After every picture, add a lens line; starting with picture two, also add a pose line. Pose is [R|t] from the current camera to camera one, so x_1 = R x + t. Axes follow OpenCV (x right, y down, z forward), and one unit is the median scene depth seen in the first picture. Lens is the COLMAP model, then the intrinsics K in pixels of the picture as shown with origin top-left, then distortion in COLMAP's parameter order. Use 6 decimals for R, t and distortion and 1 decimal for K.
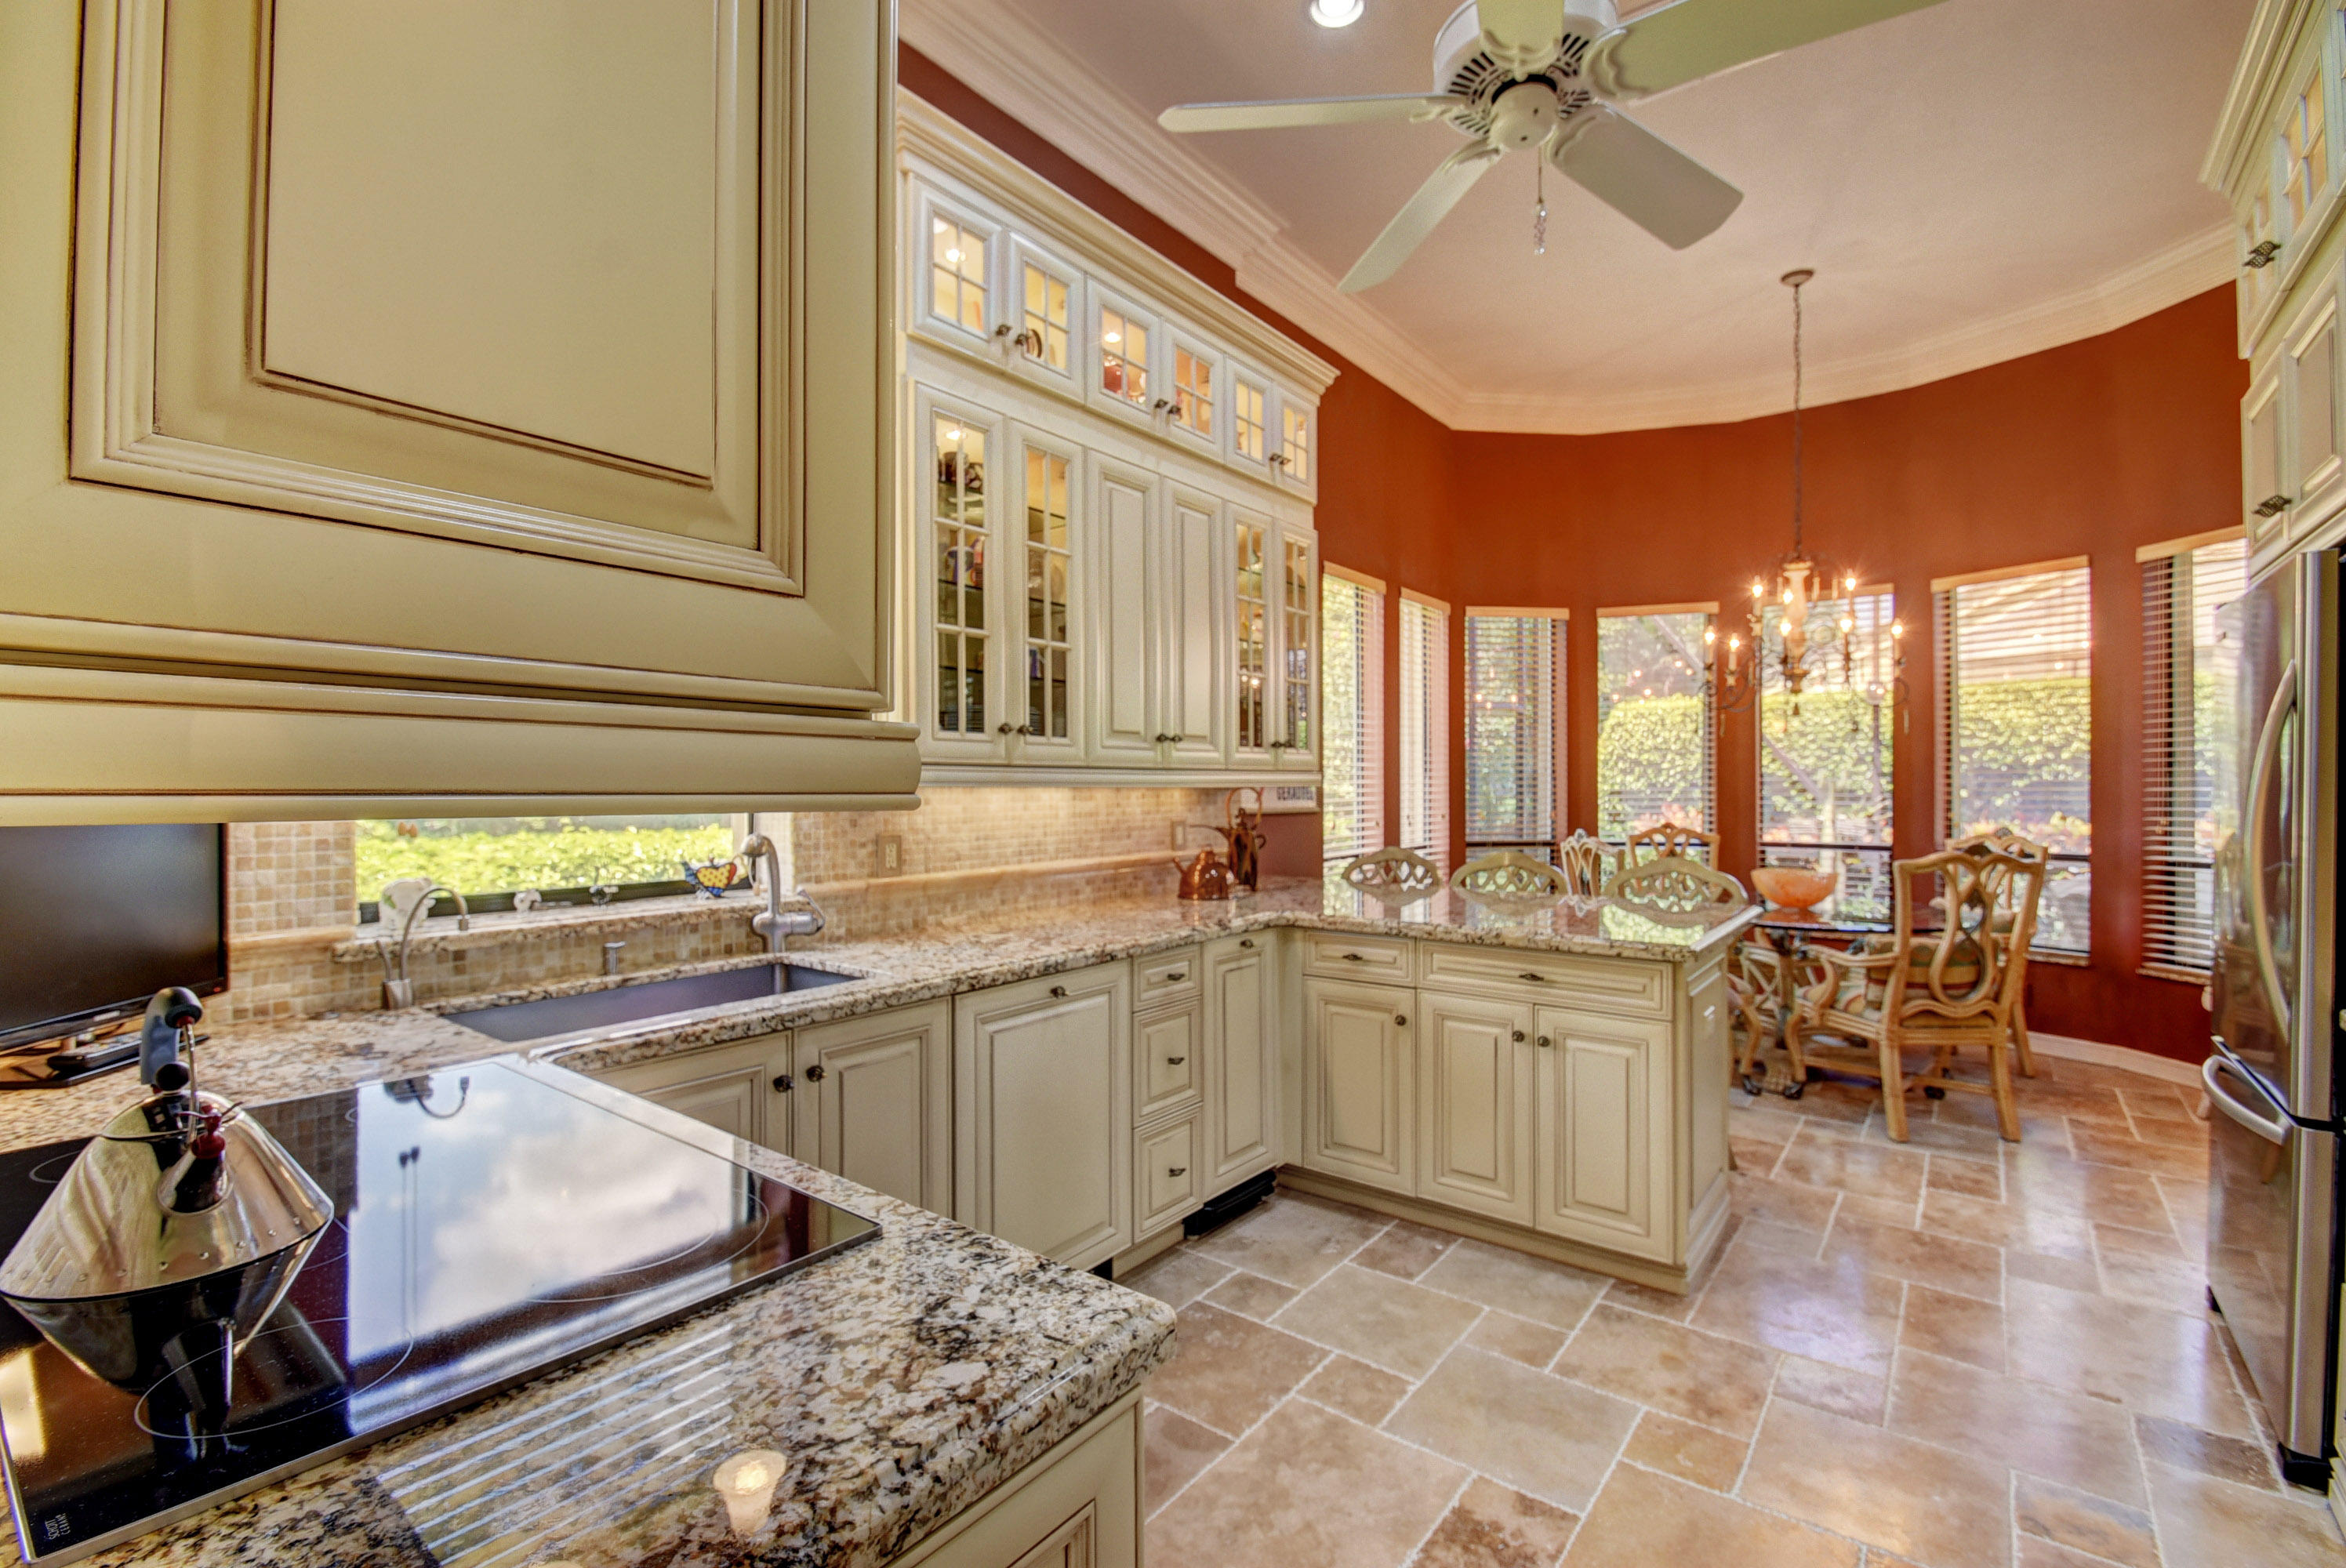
lens RADIAL K [[1020.2, 0, 1173.0], [0, 1020.2, 784.0], [0, 0, 1]] dist [0.012250, -0.014636]
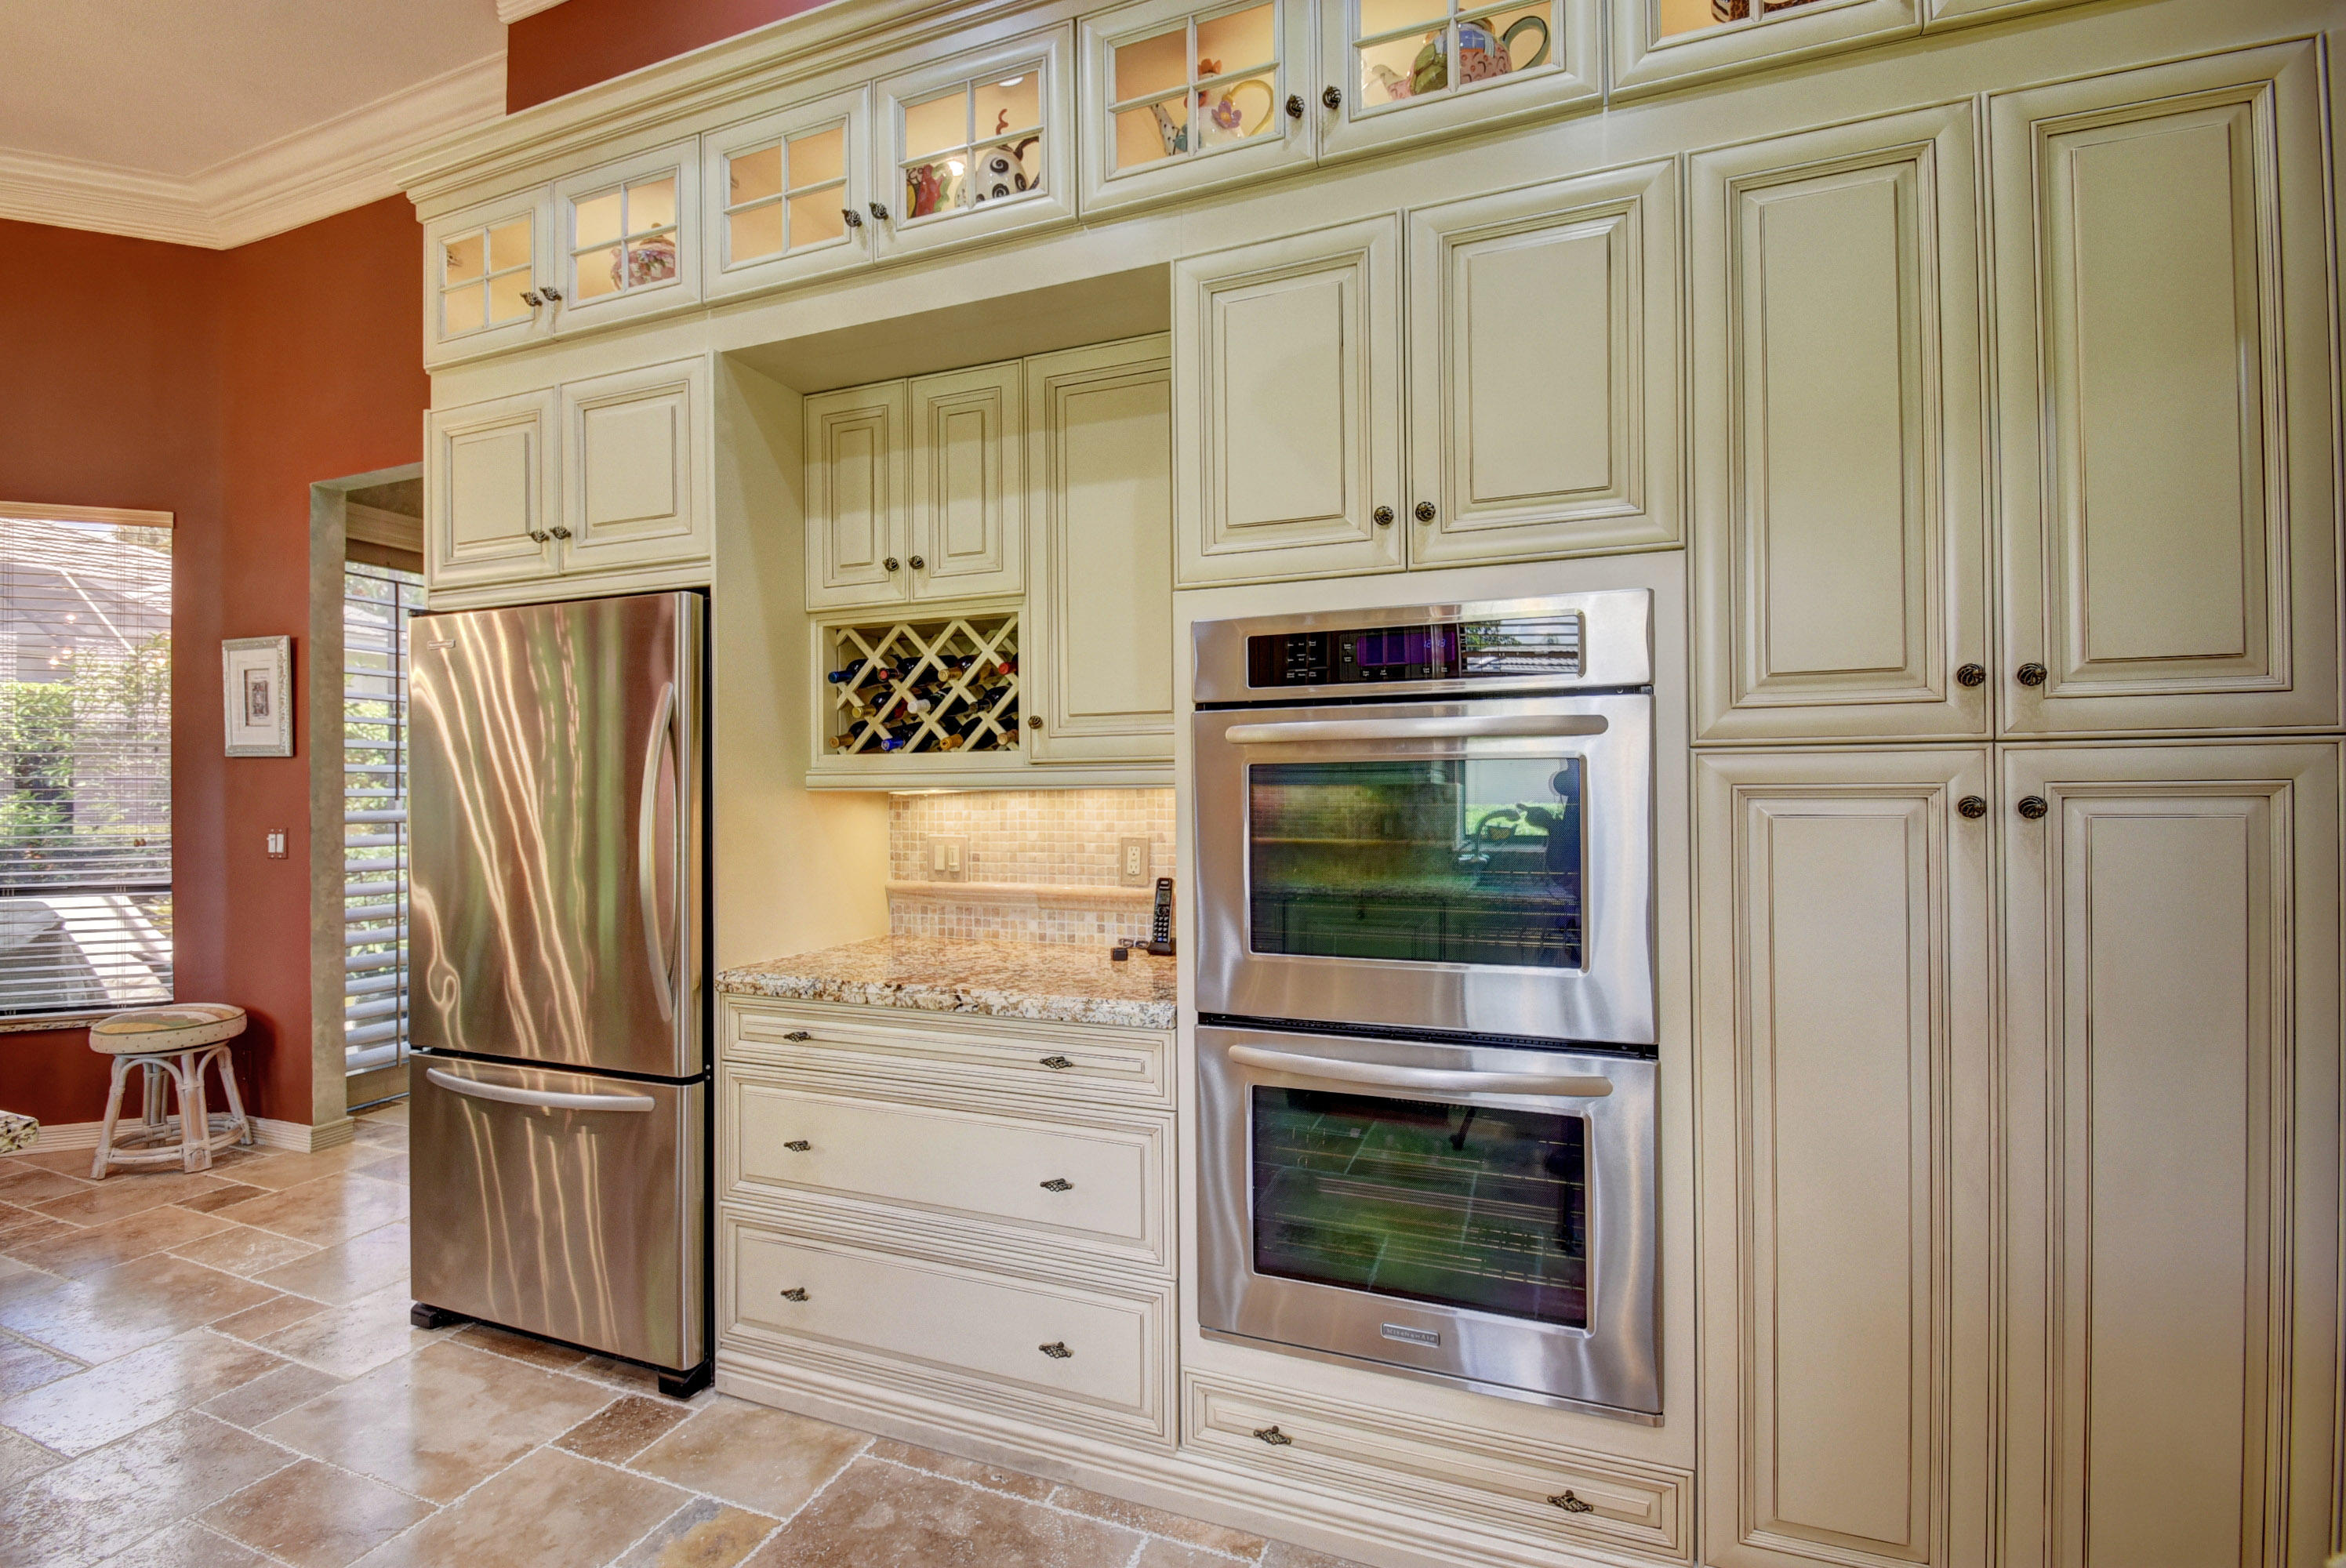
lens RADIAL K [[1020.2, 0, 1173.0], [0, 1020.2, 784.0], [0, 0, 1]] dist [0.012250, -0.014636]
pose [[-0.293008, 0.006213, 0.956090, -0.125198], [0.000361, 0.999980, -0.006387, -0.003851], [-0.956110, -0.001527, -0.293005, 0.546839]]
